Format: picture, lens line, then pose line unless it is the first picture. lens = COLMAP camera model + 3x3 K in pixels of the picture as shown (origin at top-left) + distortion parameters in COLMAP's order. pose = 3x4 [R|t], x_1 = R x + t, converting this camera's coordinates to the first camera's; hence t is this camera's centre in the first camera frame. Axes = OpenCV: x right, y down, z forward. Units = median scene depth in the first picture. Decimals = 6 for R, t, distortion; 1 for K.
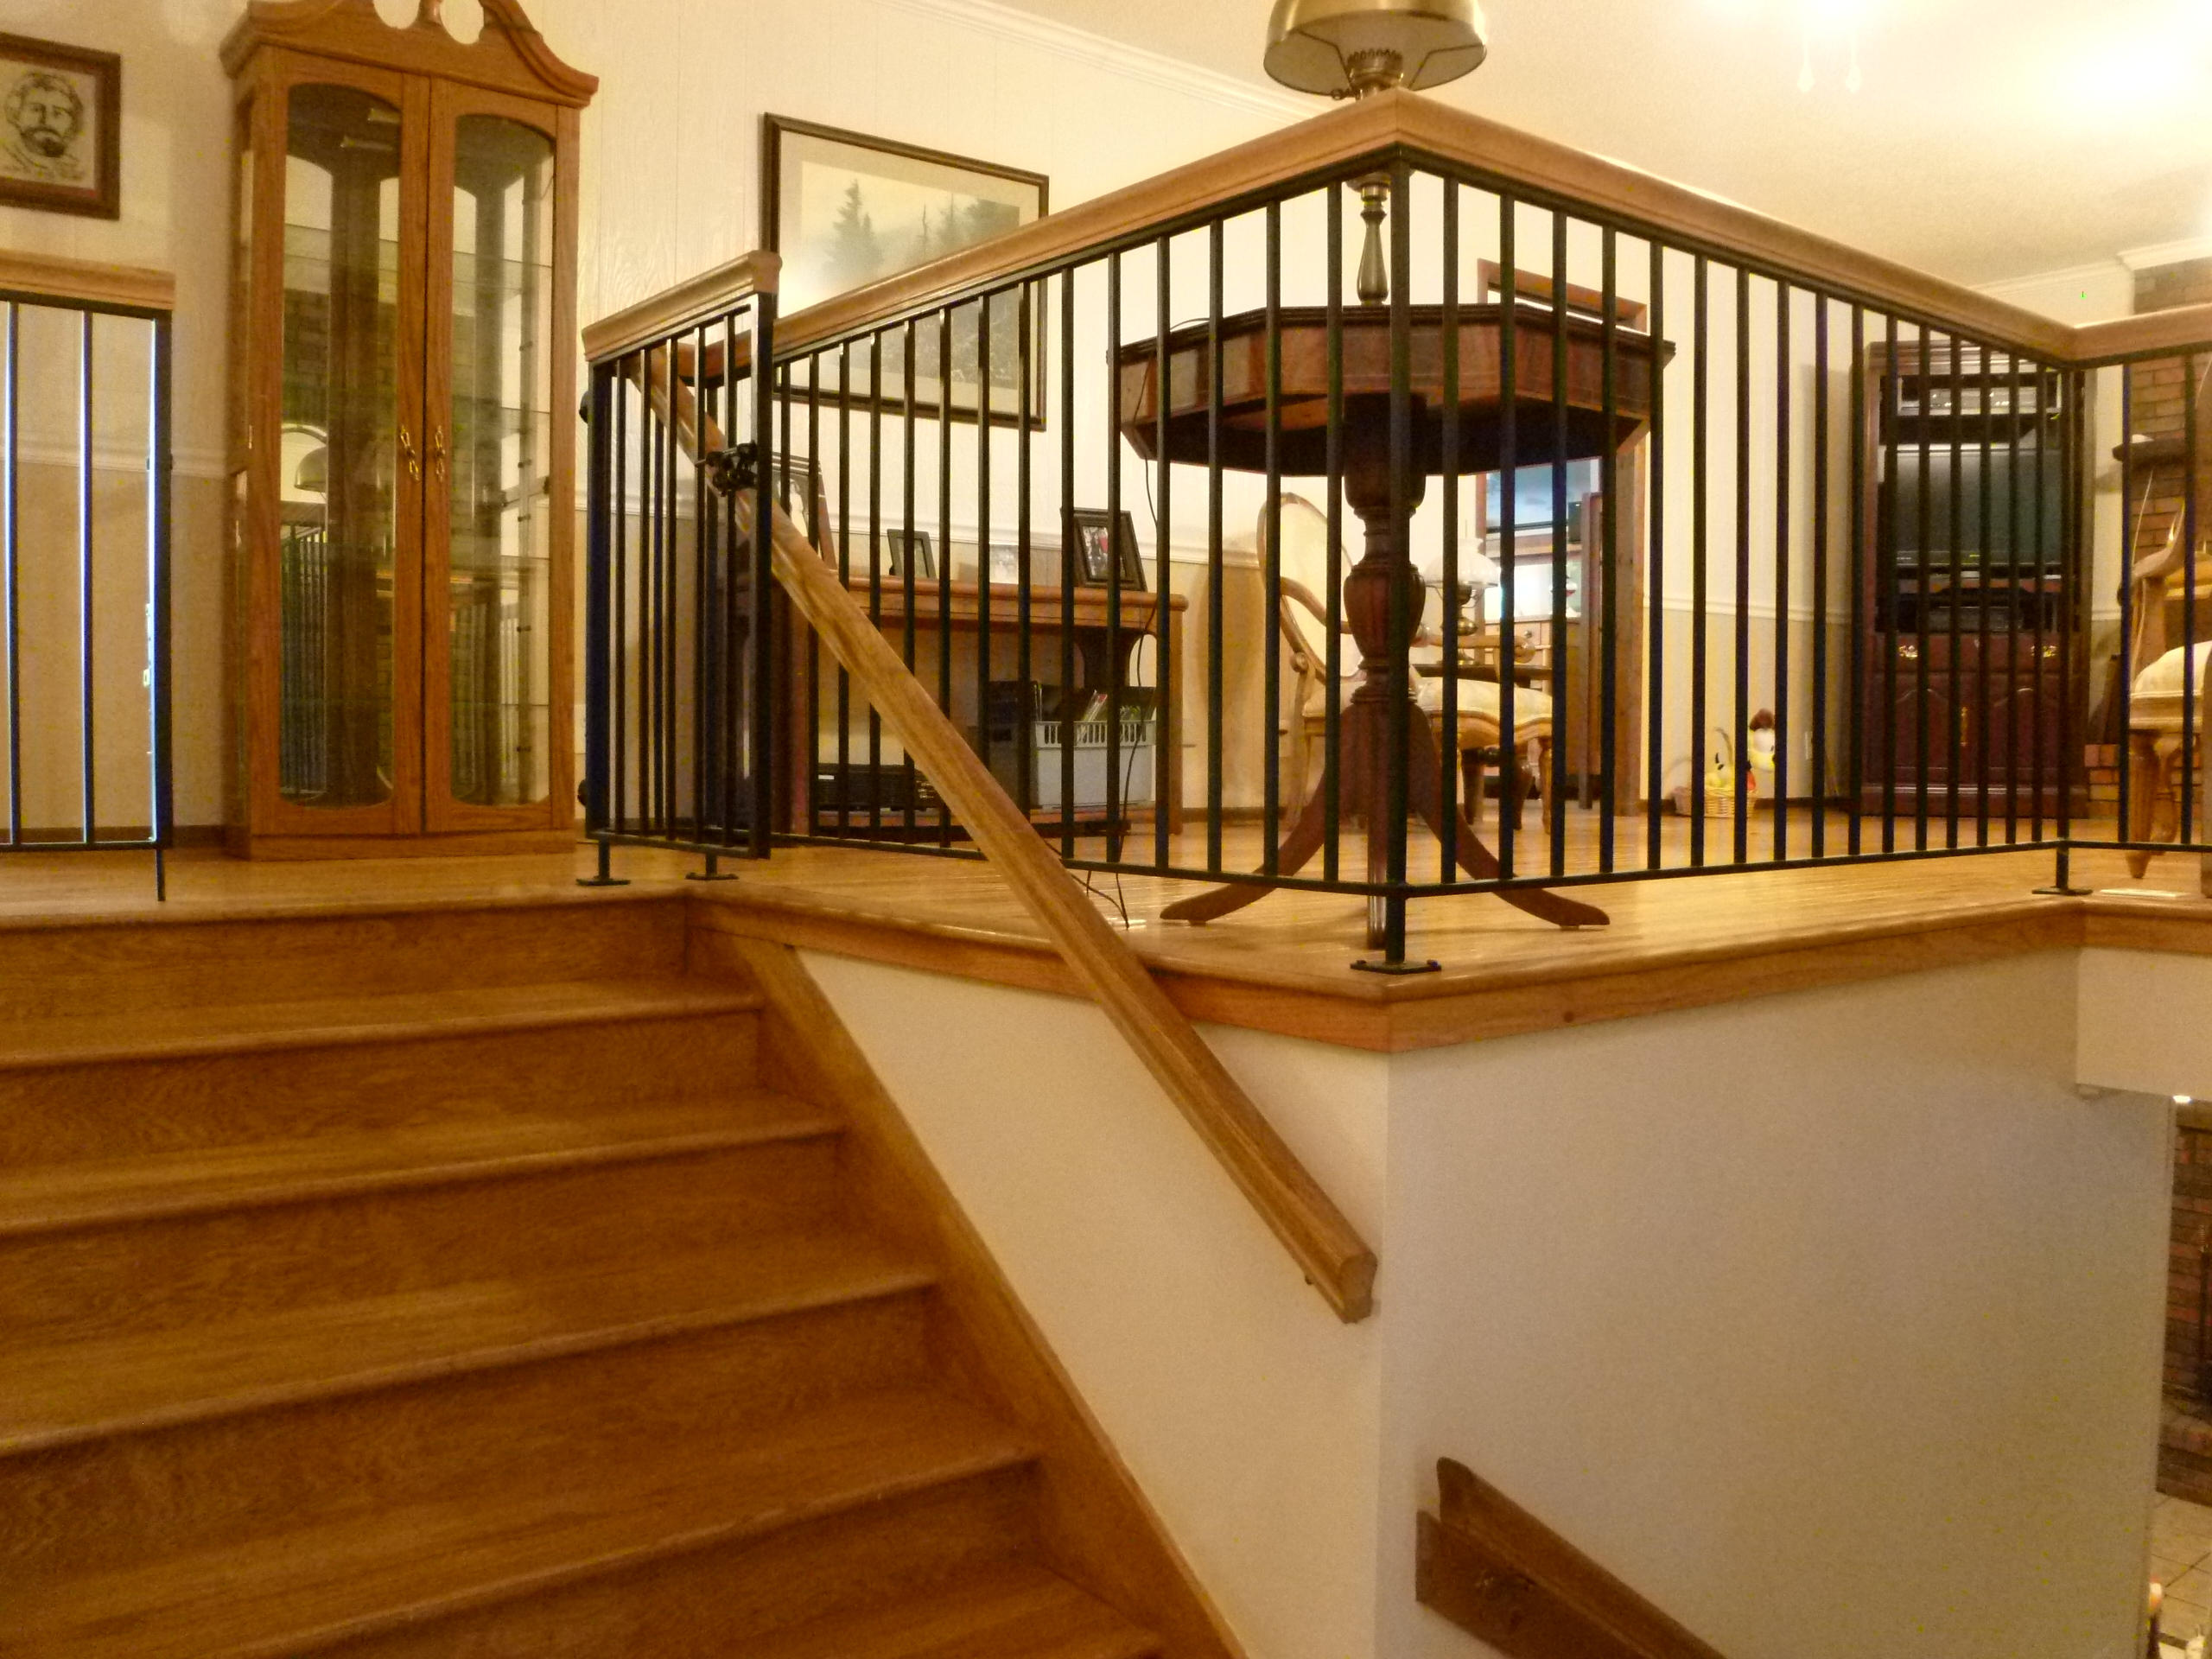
lens RADIAL K [[1843.4, 0, 1105.4], [0, 1843.4, 823.1], [0, 0, 1]] dist [-0.101445, 0.052485]
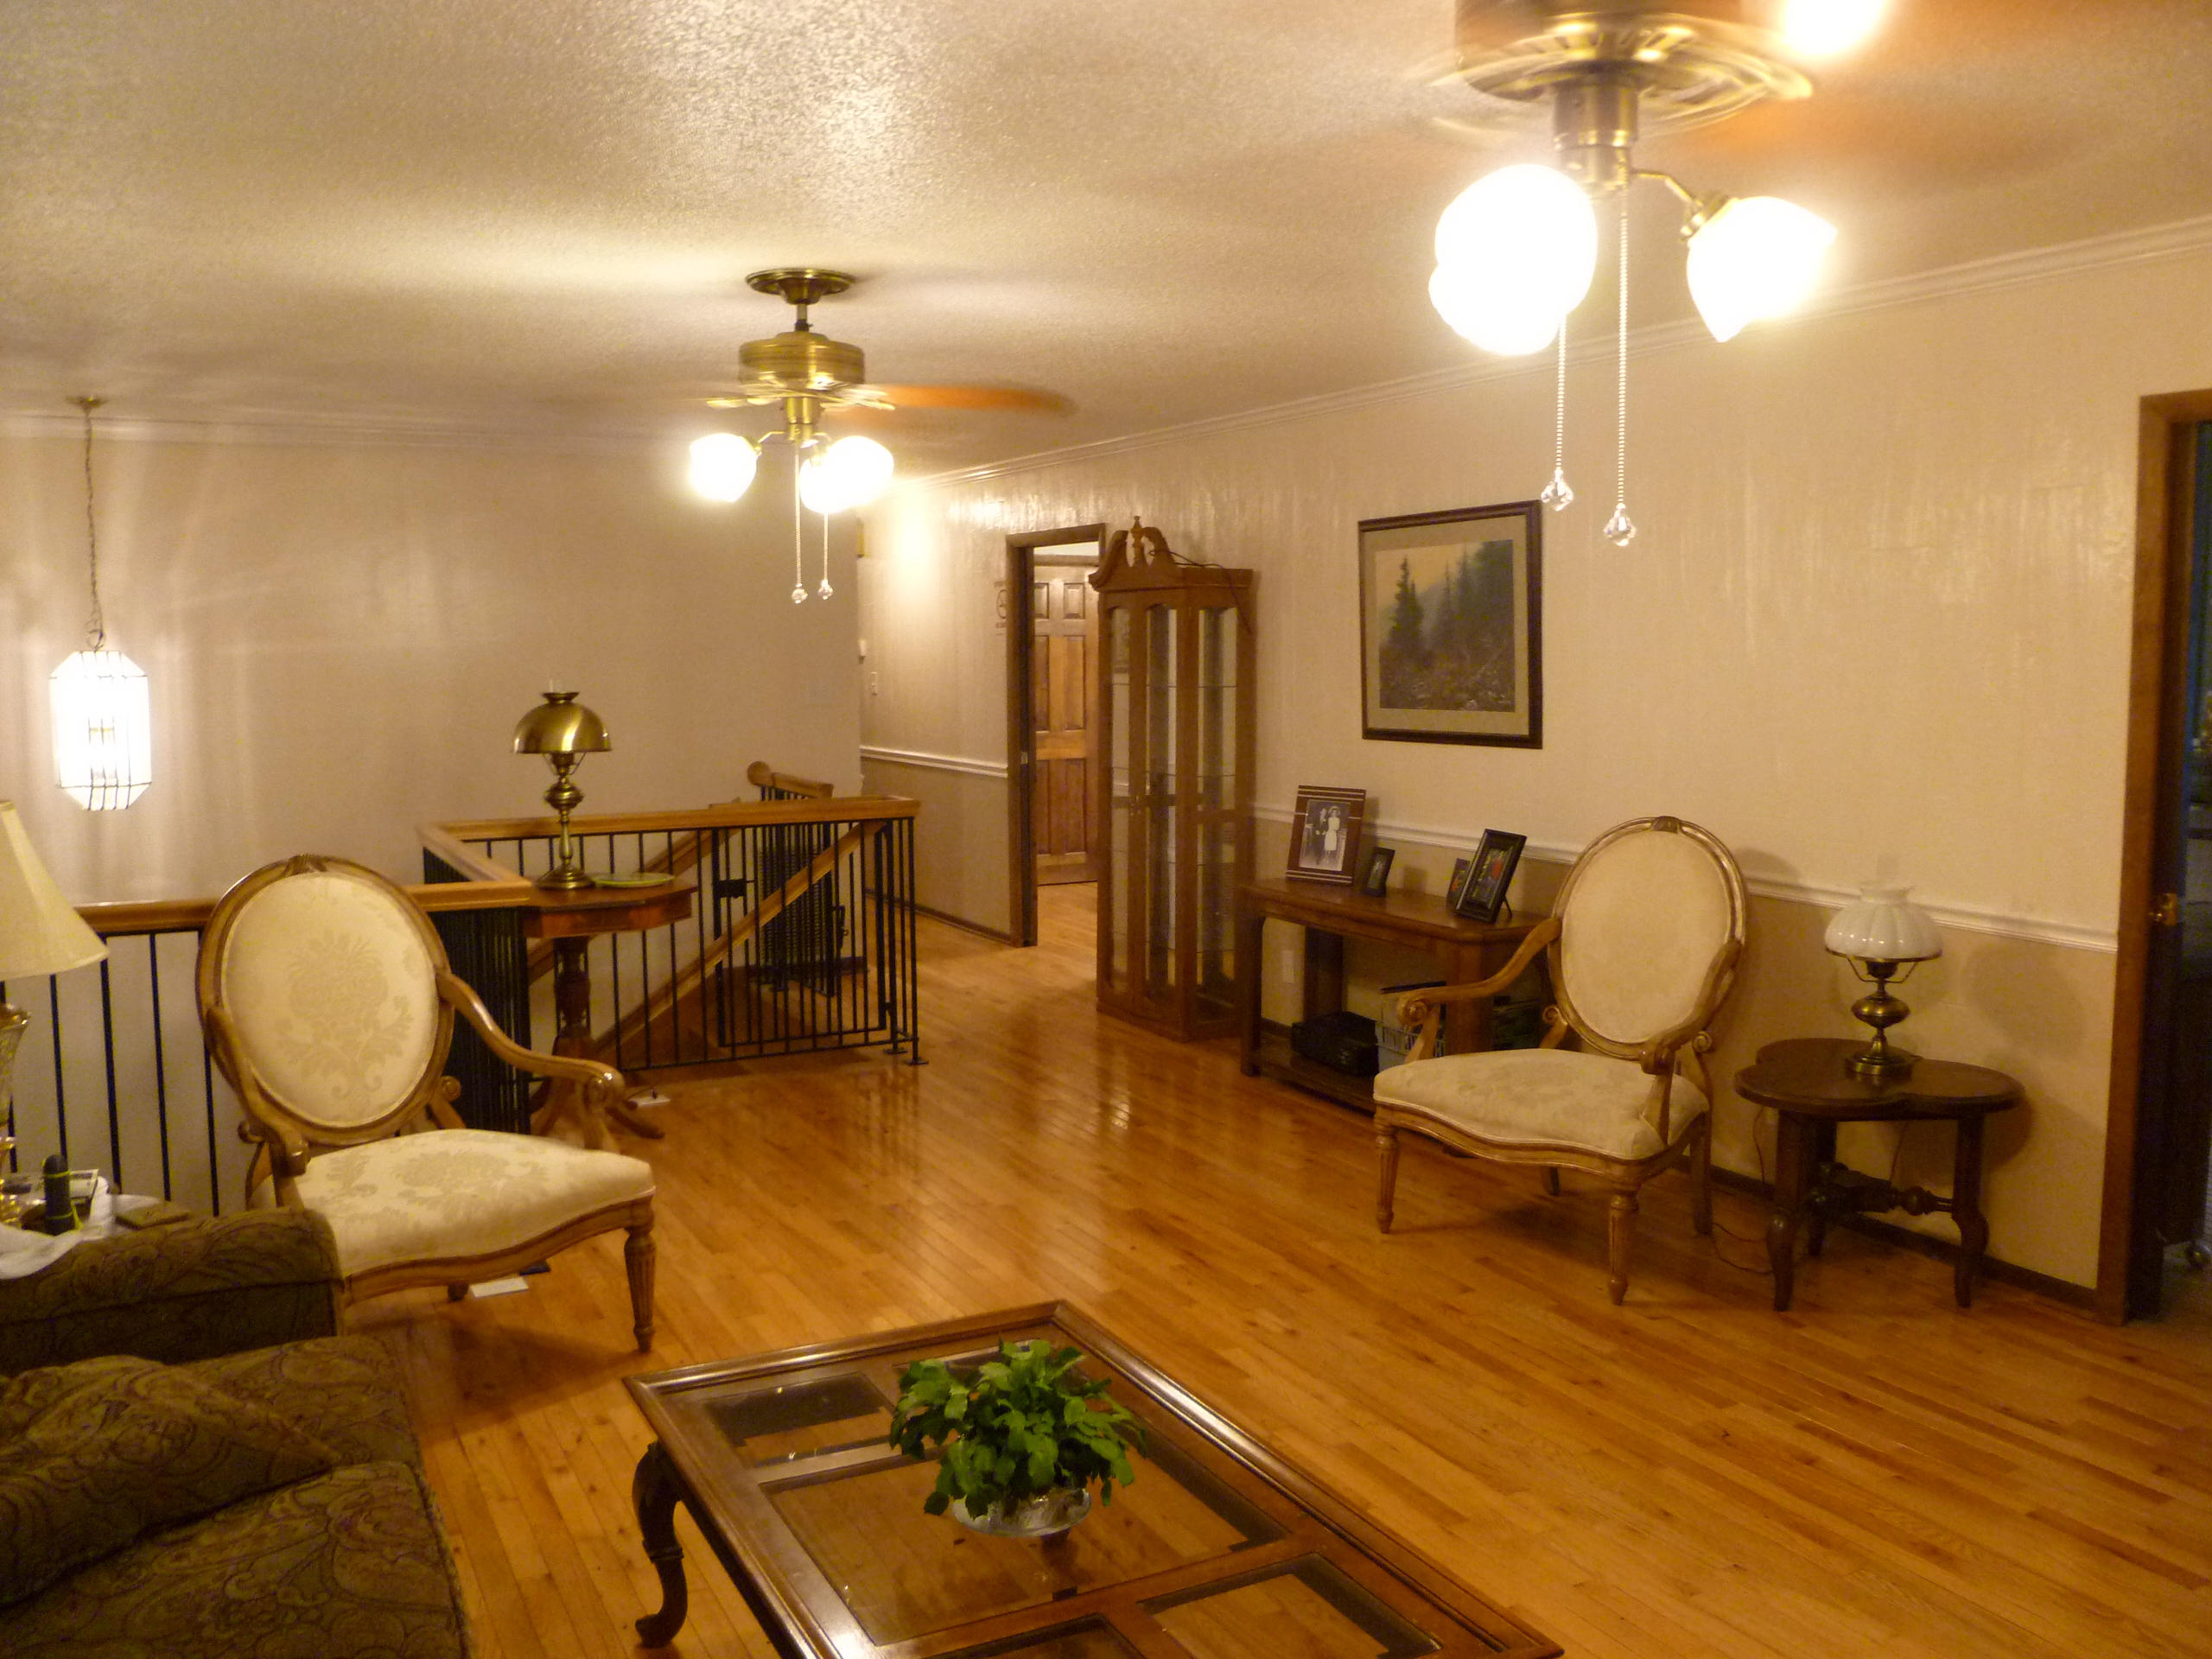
lens RADIAL K [[1843.4, 0, 1110.3], [0, 1843.4, 830.5], [0, 0, 1]] dist [-0.101445, 0.052485]
pose [[-0.189585, 0.091007, -0.977638, 1.104151], [-0.036233, 0.994369, 0.099591, -0.283425], [0.981196, 0.054304, -0.185220, 1.035442]]
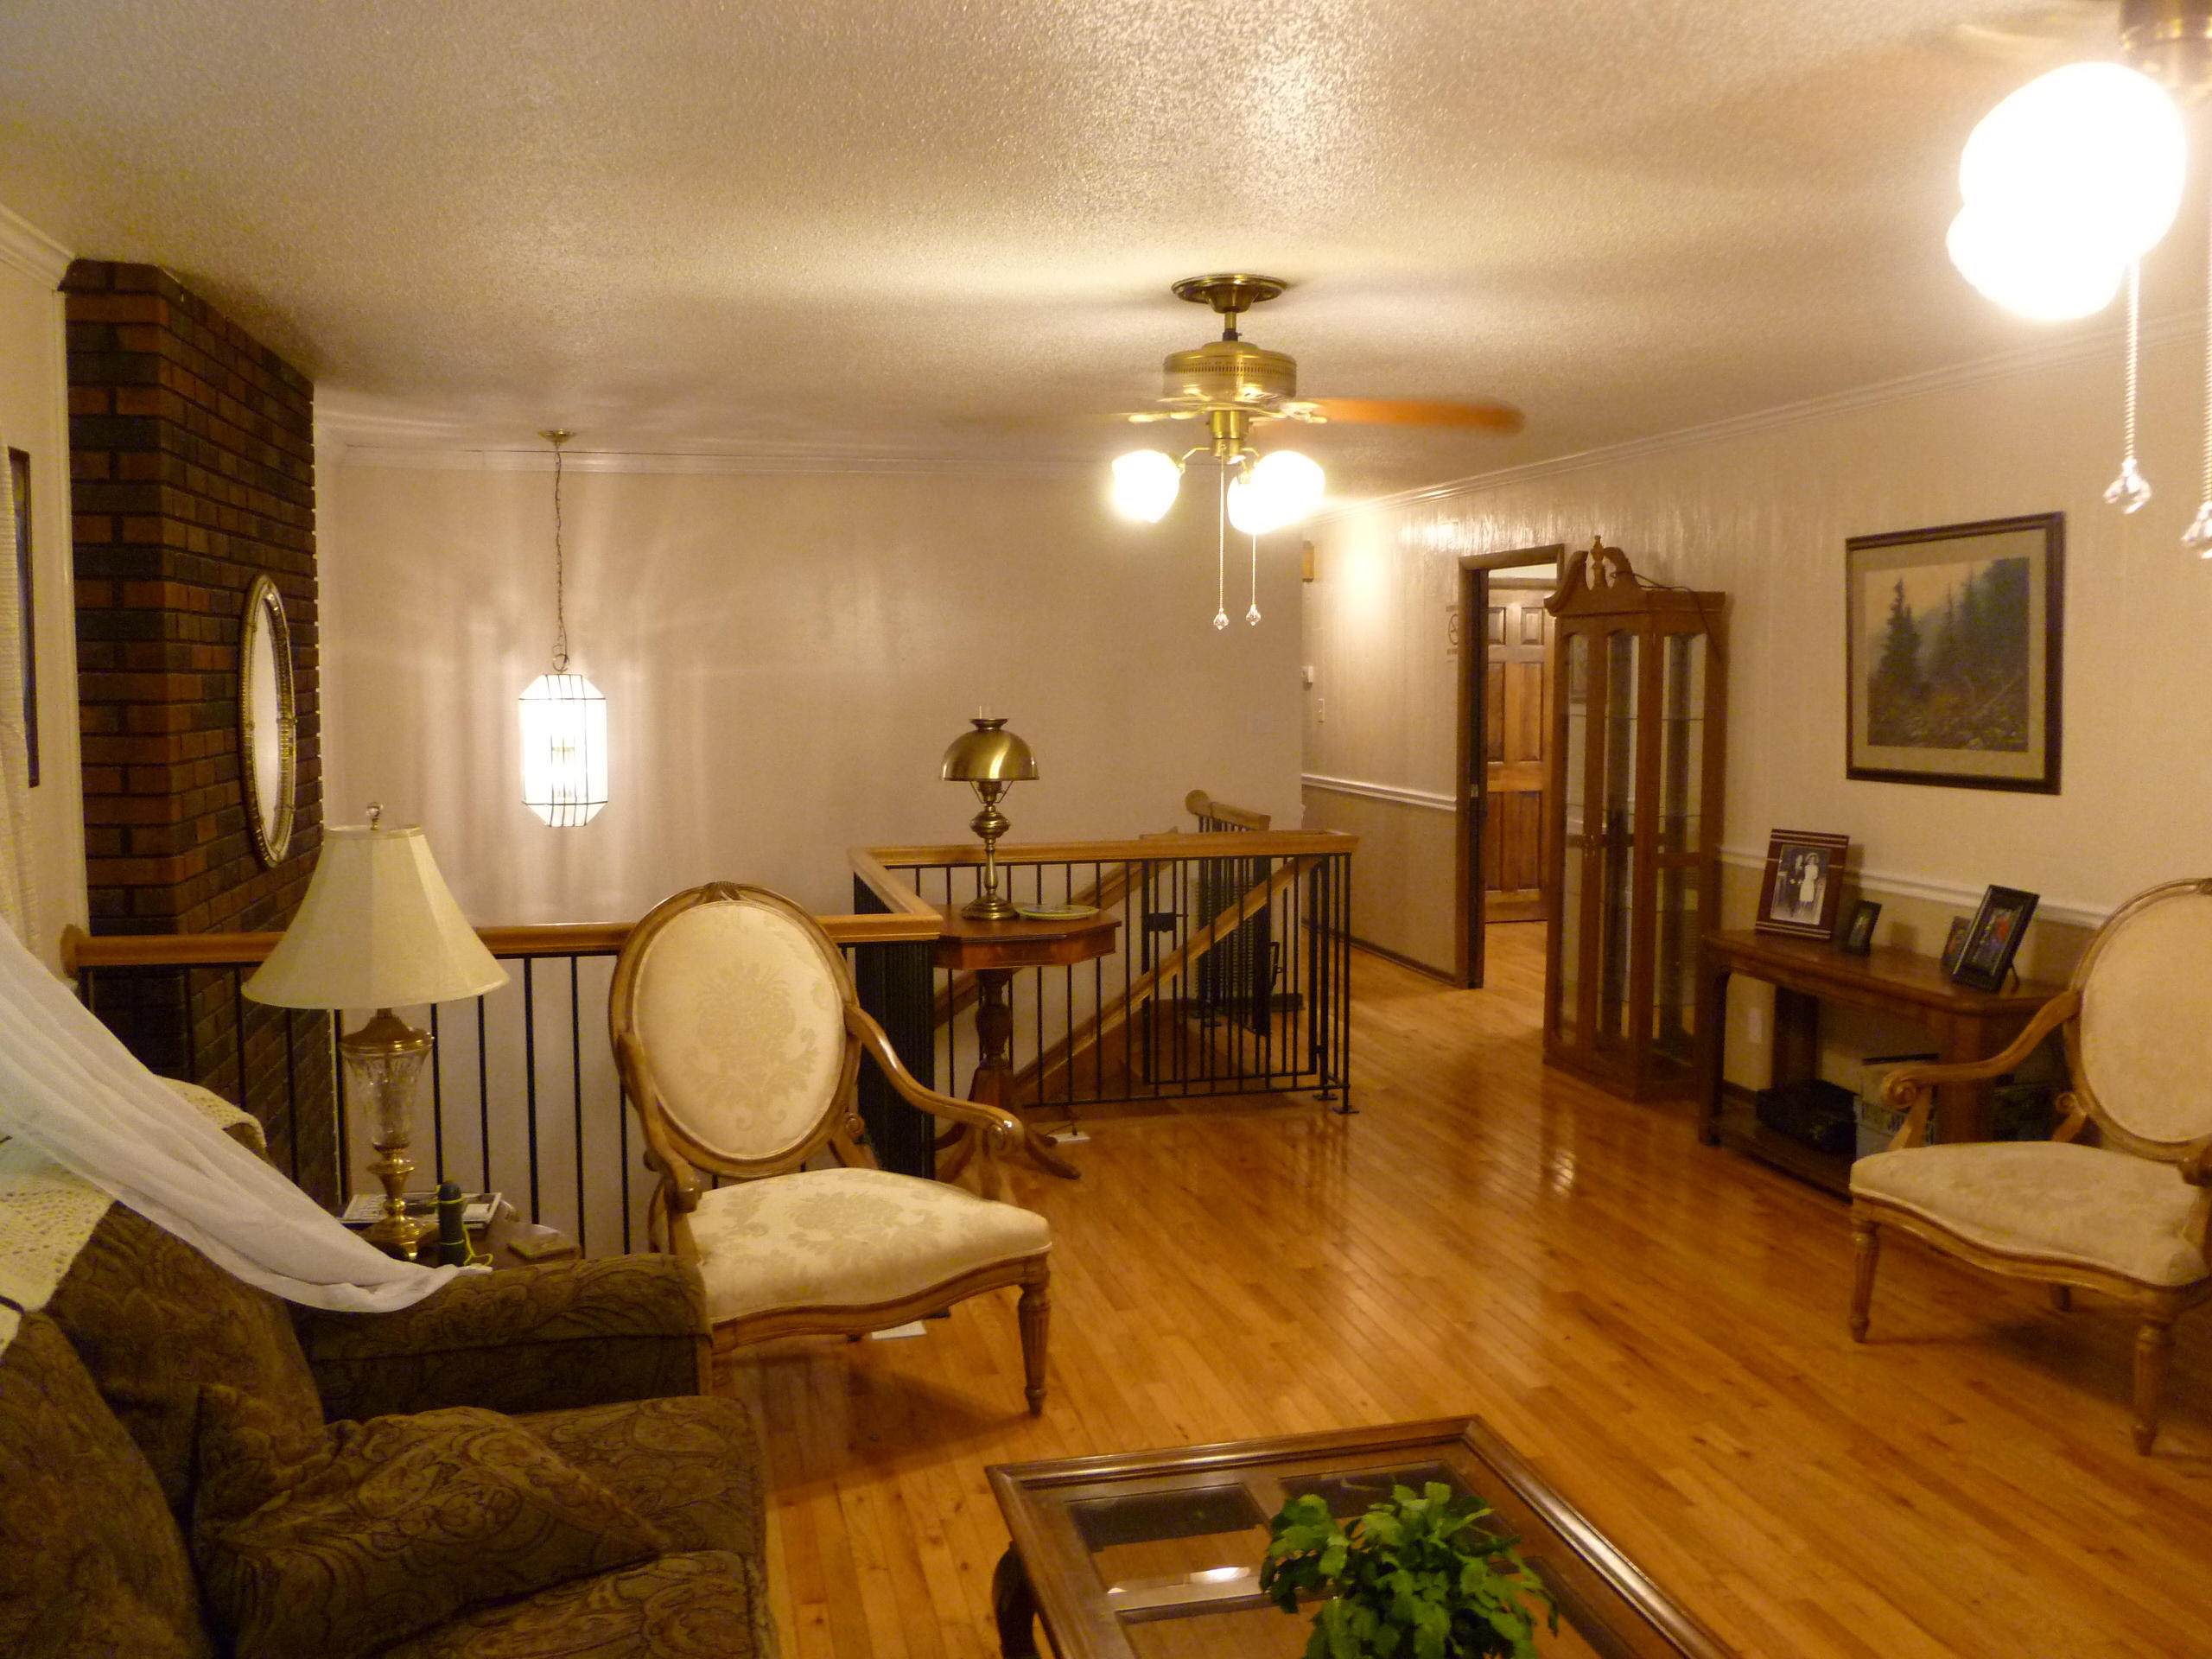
lens RADIAL K [[1843.4, 0, 1105.3], [0, 1843.4, 832.3], [0, 0, 1]] dist [-0.101445, 0.052485]
pose [[-0.427217, 0.071836, -0.901291, 1.044378], [-0.036239, 0.994677, 0.096456, -0.285693], [0.903423, 0.073869, -0.422340, 1.030399]]
